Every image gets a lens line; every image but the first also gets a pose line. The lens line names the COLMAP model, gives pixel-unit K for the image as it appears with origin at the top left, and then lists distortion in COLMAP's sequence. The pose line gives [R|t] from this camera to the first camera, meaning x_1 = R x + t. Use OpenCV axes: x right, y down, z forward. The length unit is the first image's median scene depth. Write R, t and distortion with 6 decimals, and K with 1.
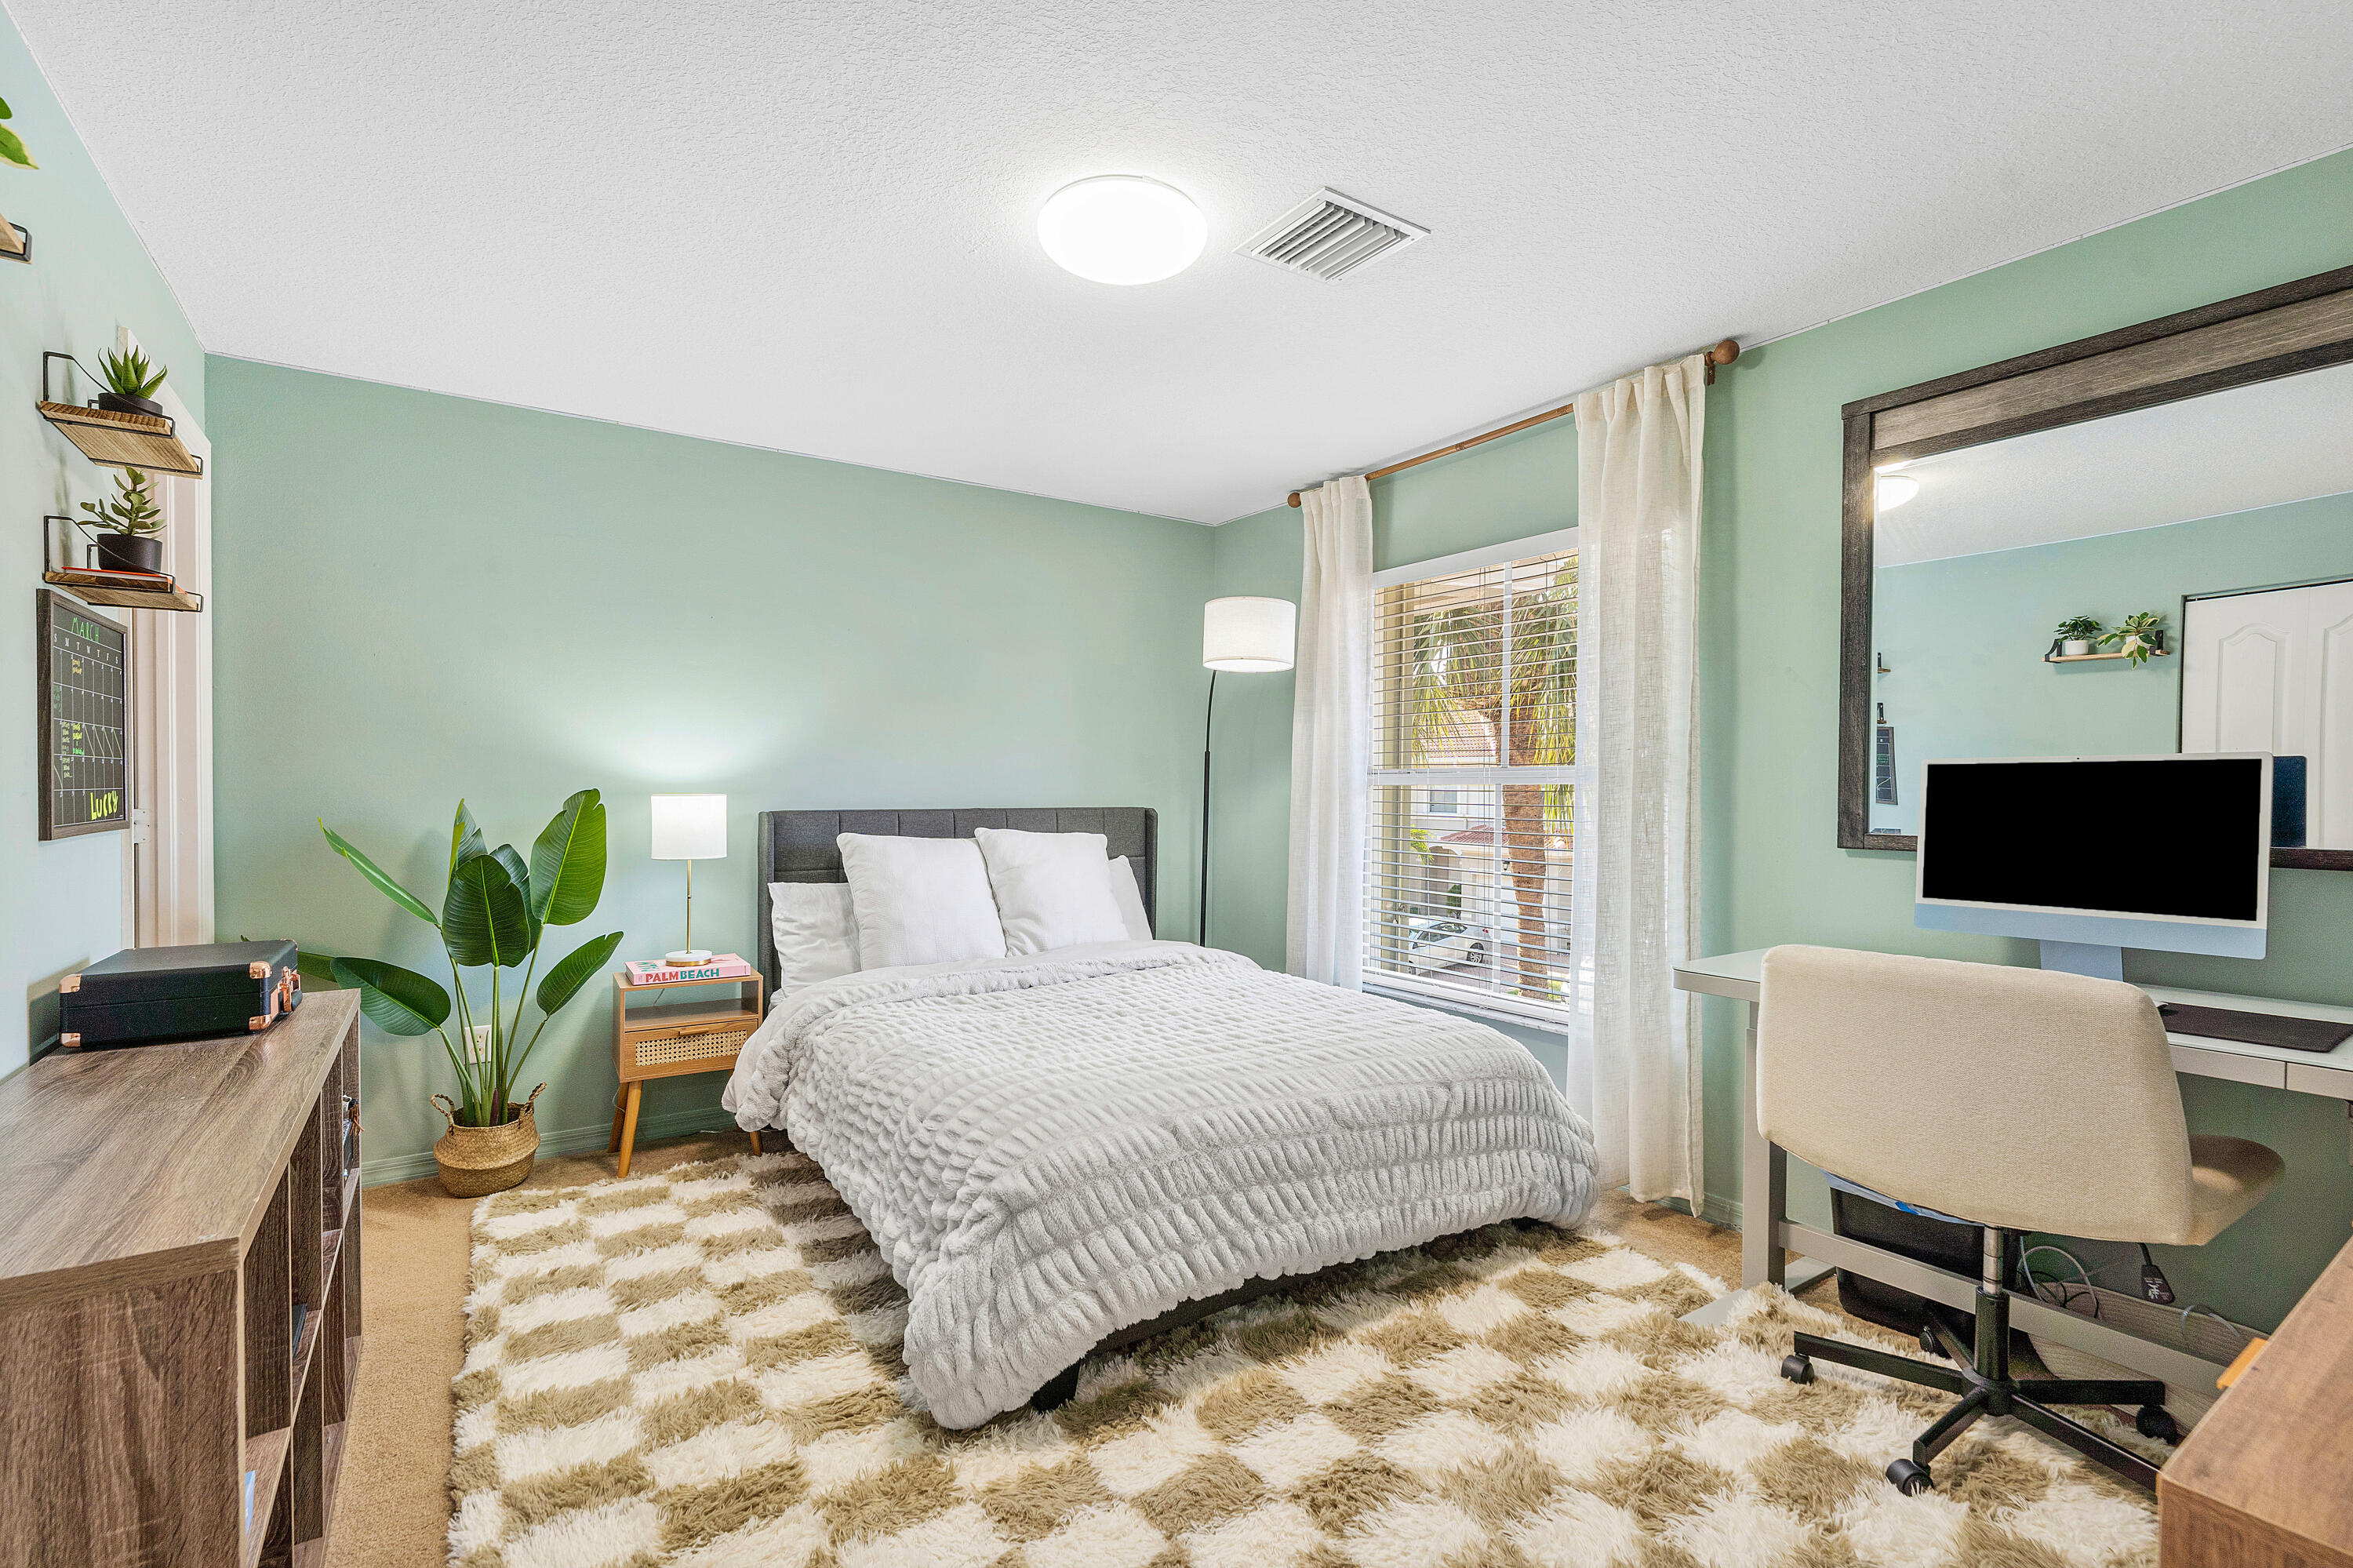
lens RADIAL K [[1055.9, 0, 1183.5], [0, 1055.9, 794.0], [0, 0, 1]] dist [0.000393, -0.000068]
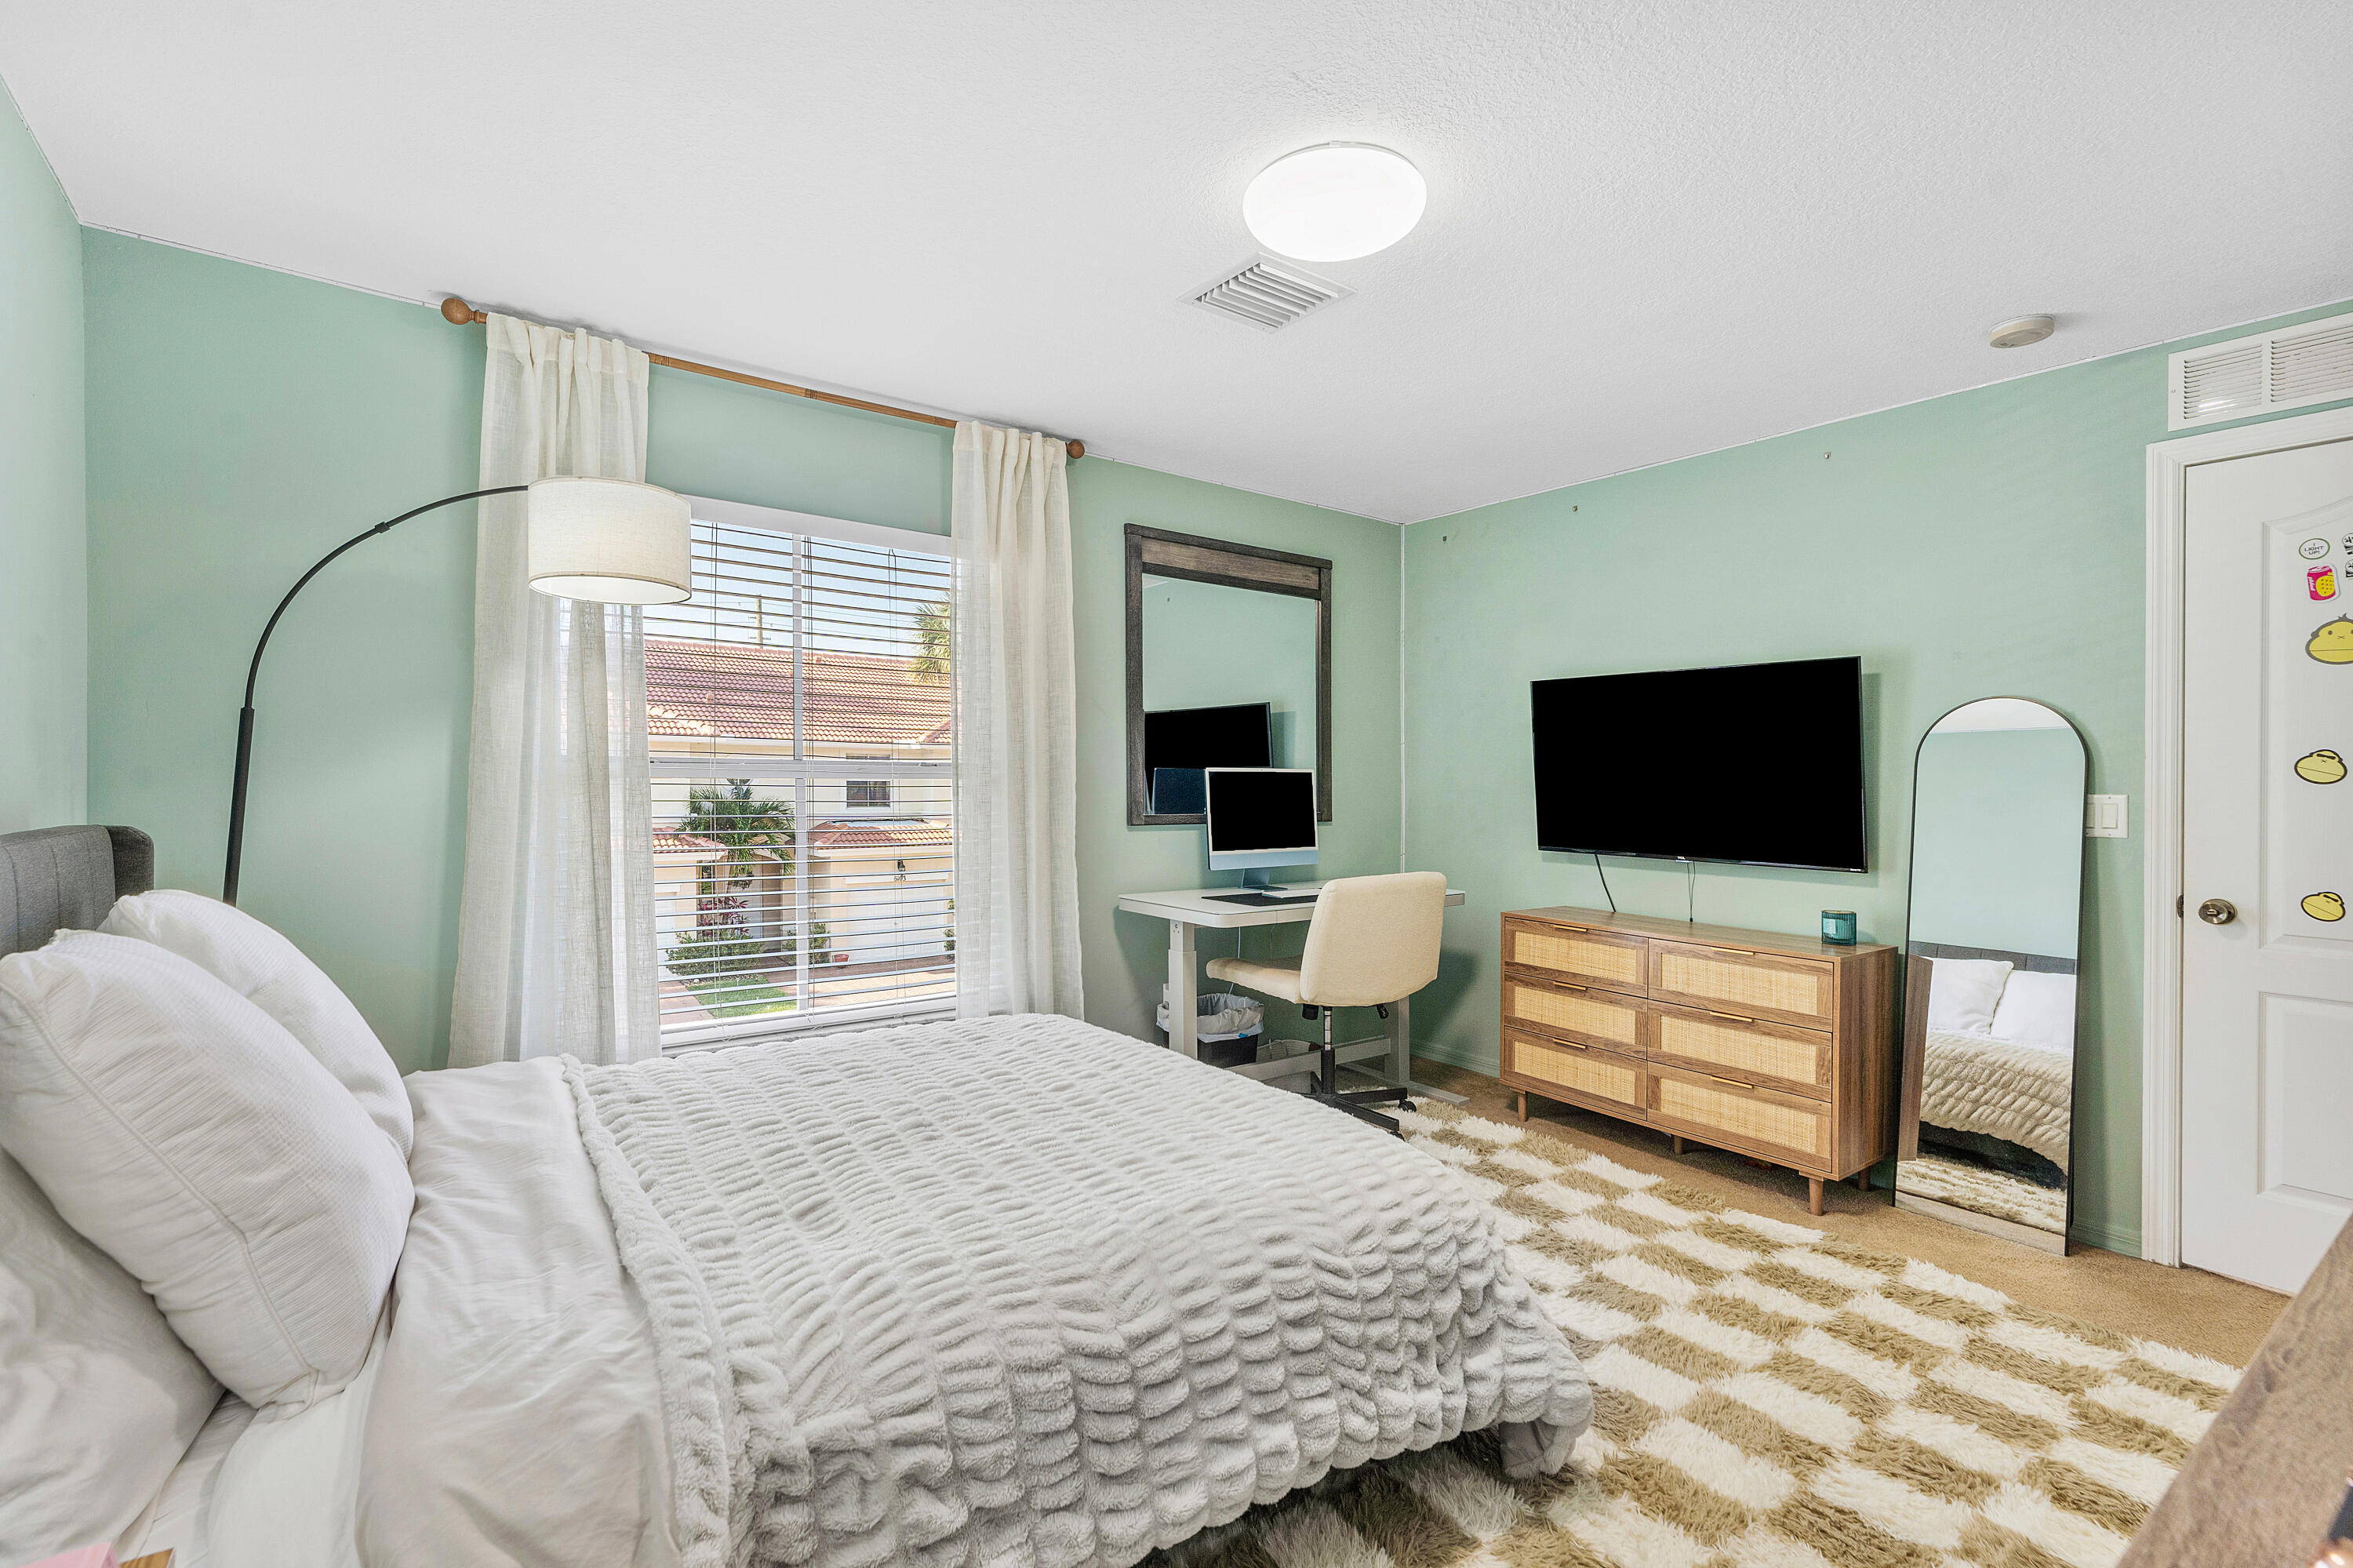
lens RADIAL K [[1055.9, 0, 1187.8], [0, 1055.9, 790.6], [0, 0, 1]] dist [0.000393, -0.000068]
pose [[-0.027653, -0.004934, 0.999605, -0.766192], [0.001193, 0.999987, 0.004969, -0.004169], [-0.999617, 0.001330, -0.027646, 0.871308]]
